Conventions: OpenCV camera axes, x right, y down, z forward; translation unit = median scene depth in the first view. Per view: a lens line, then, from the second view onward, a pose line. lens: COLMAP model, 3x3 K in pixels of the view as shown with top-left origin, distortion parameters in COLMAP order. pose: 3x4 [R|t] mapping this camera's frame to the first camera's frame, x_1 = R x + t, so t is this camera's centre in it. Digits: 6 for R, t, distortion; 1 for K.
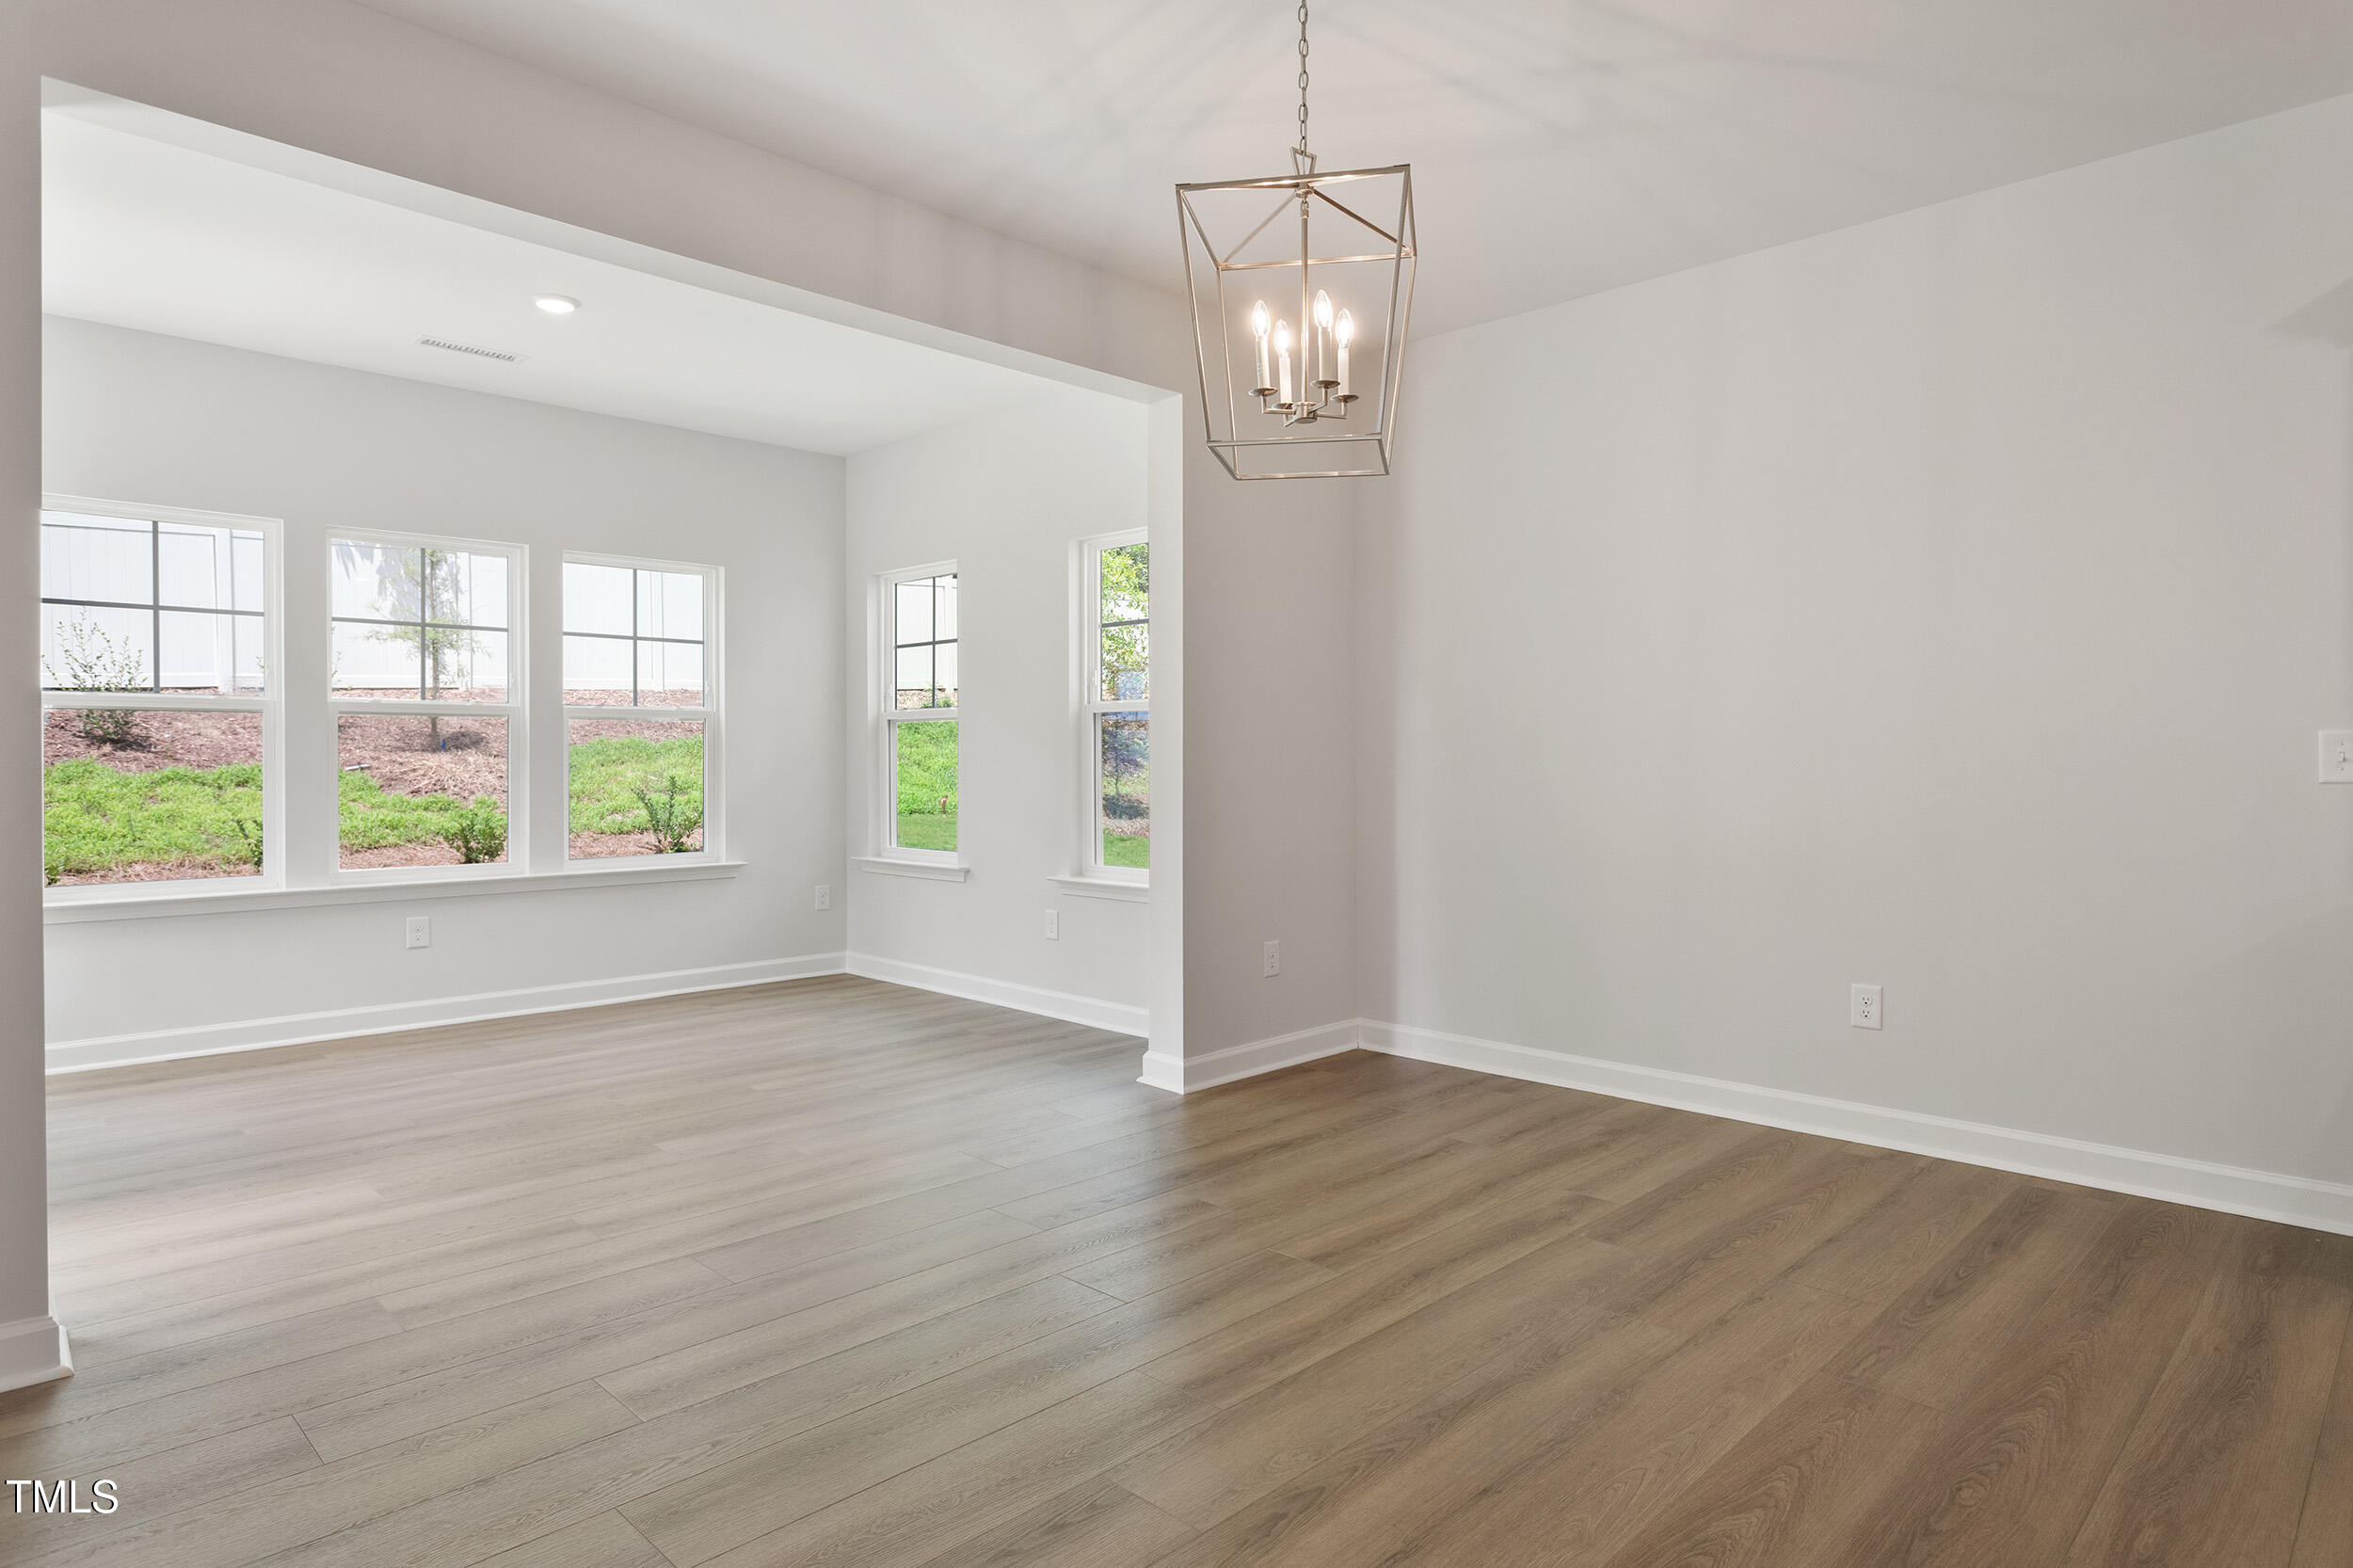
lens RADIAL K [[1330.6, 0, 1168.1], [0, 1330.6, 761.0], [0, 0, 1]] dist [-0.000969, -0.002374]
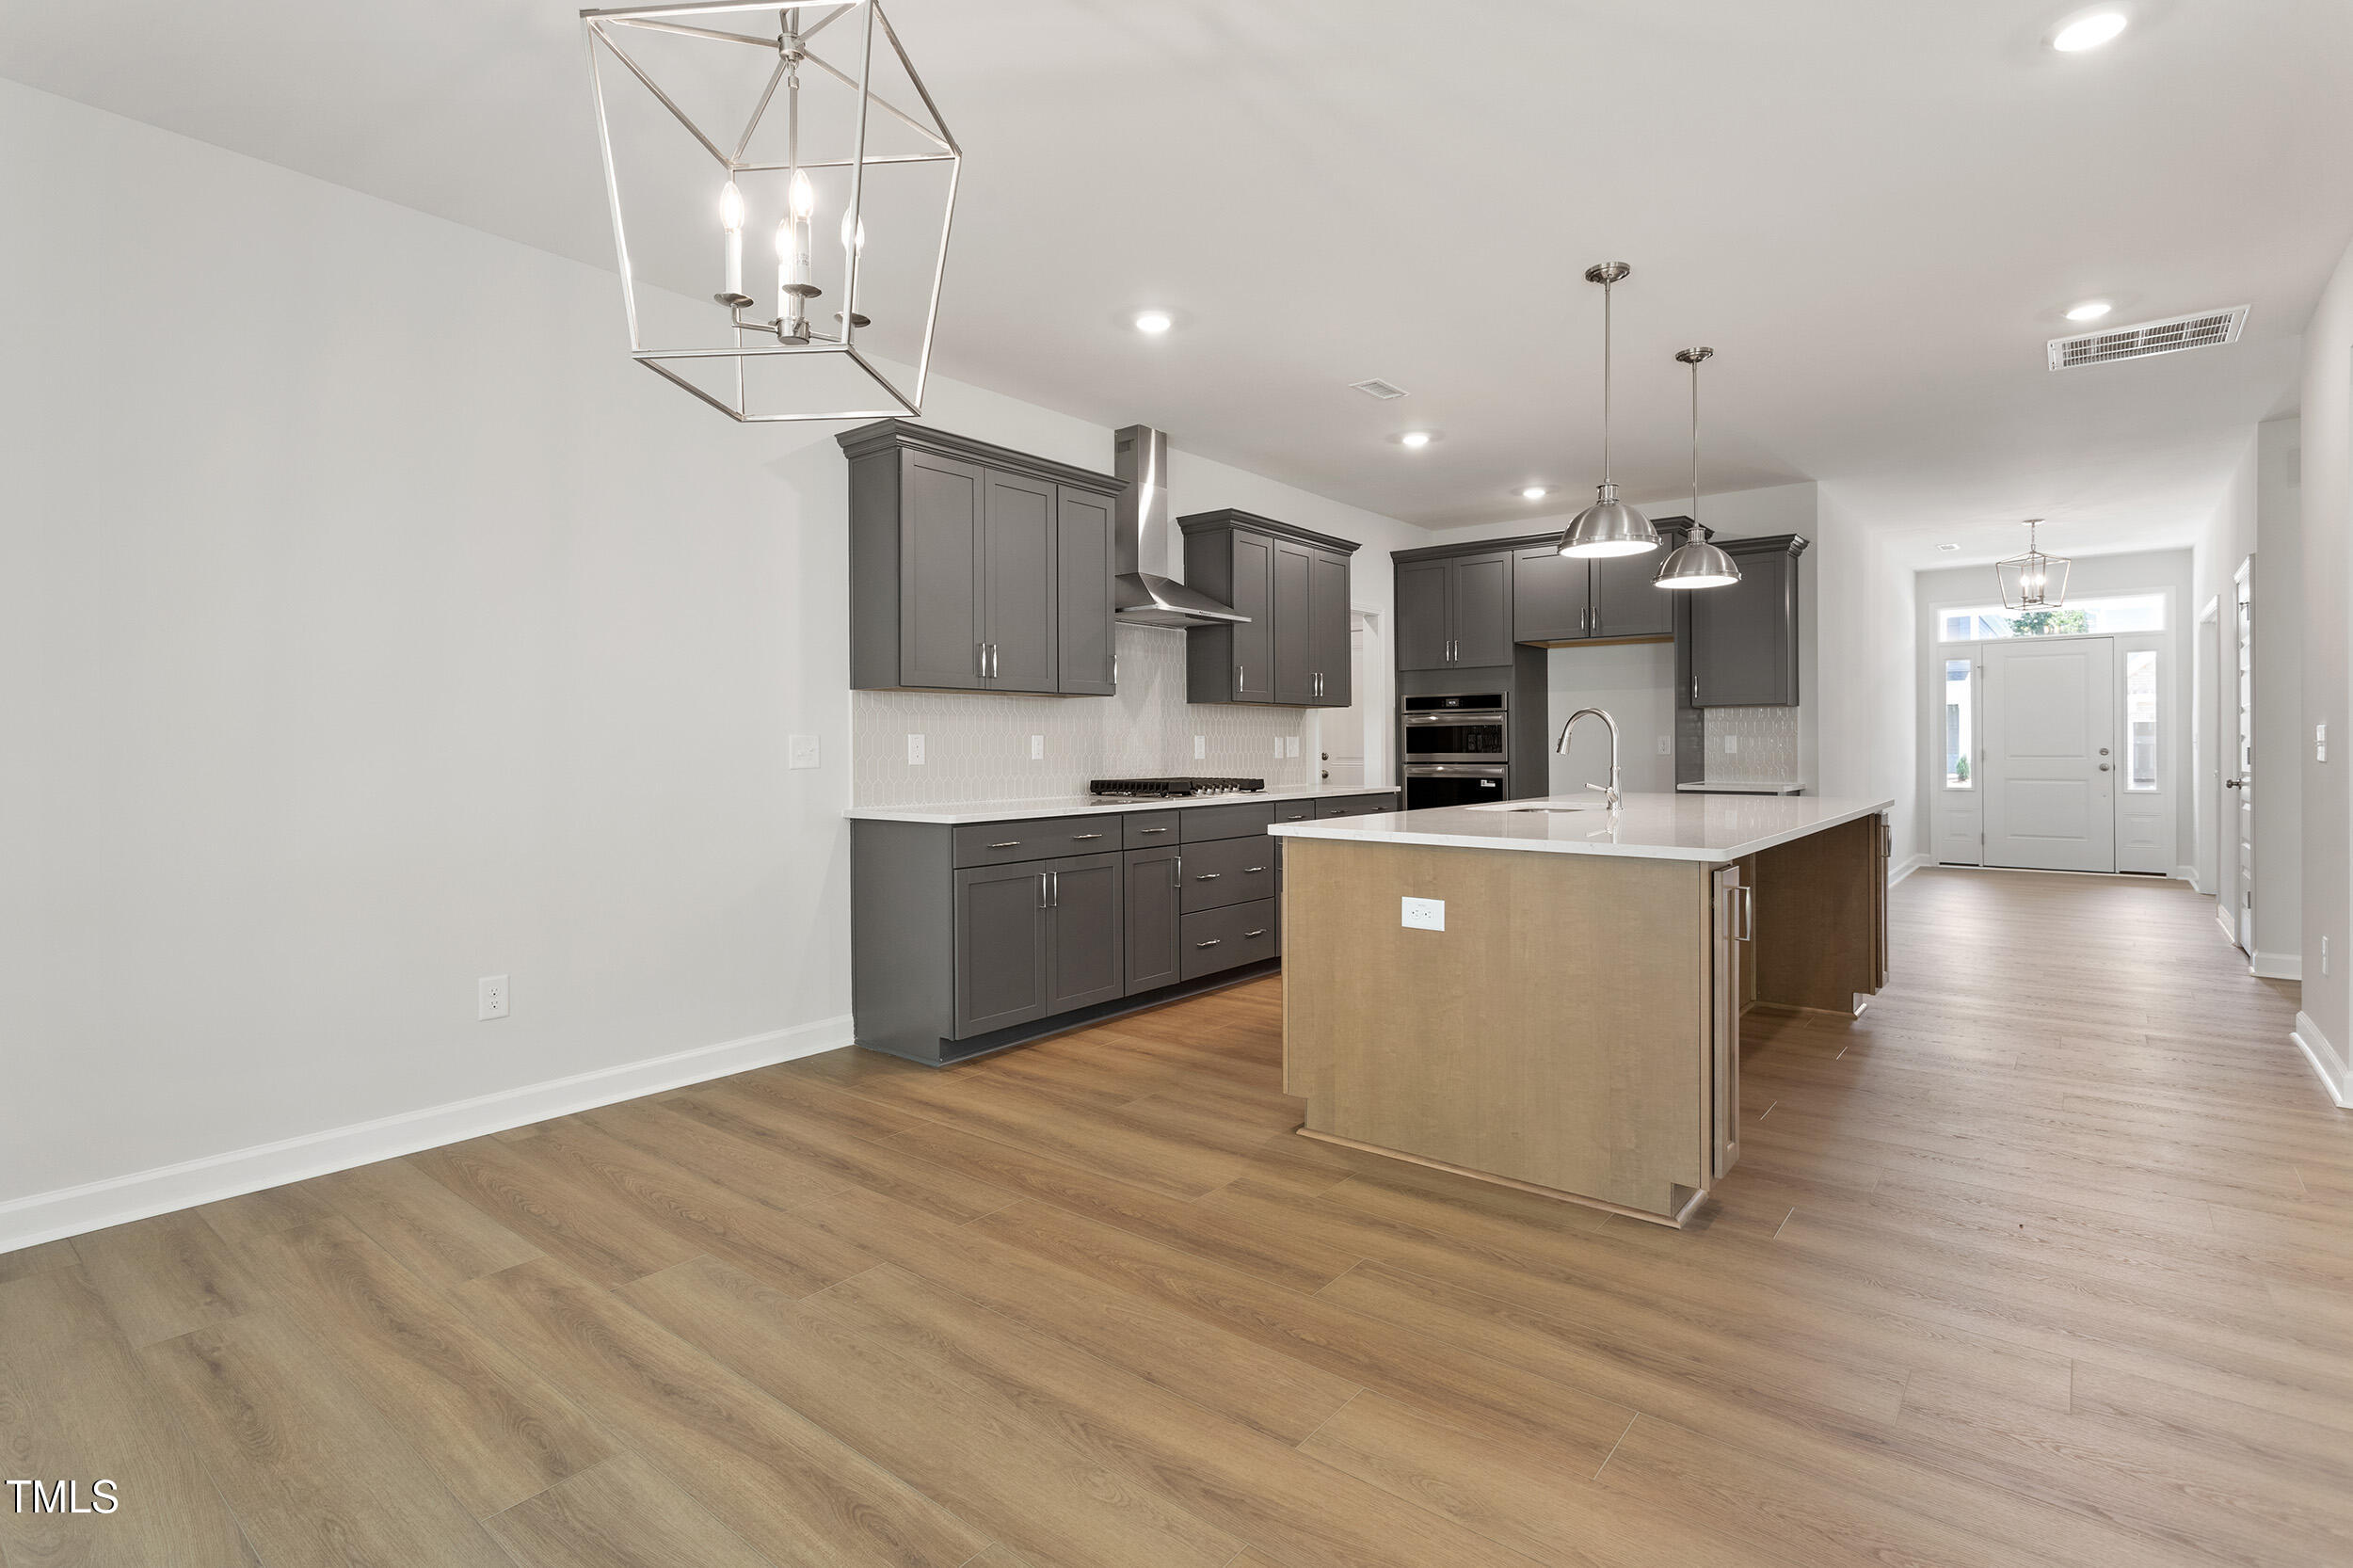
lens RADIAL K [[1107.2, 0, 1194.2], [0, 1107.2, 749.3], [0, 0, 1]] dist [0.000072, 0.000829]
pose [[-0.099641, -0.002031, 0.995021, -0.462869], [0.007037, 0.999971, 0.002745, -0.009199], [-0.994999, 0.007276, -0.099624, 0.653896]]
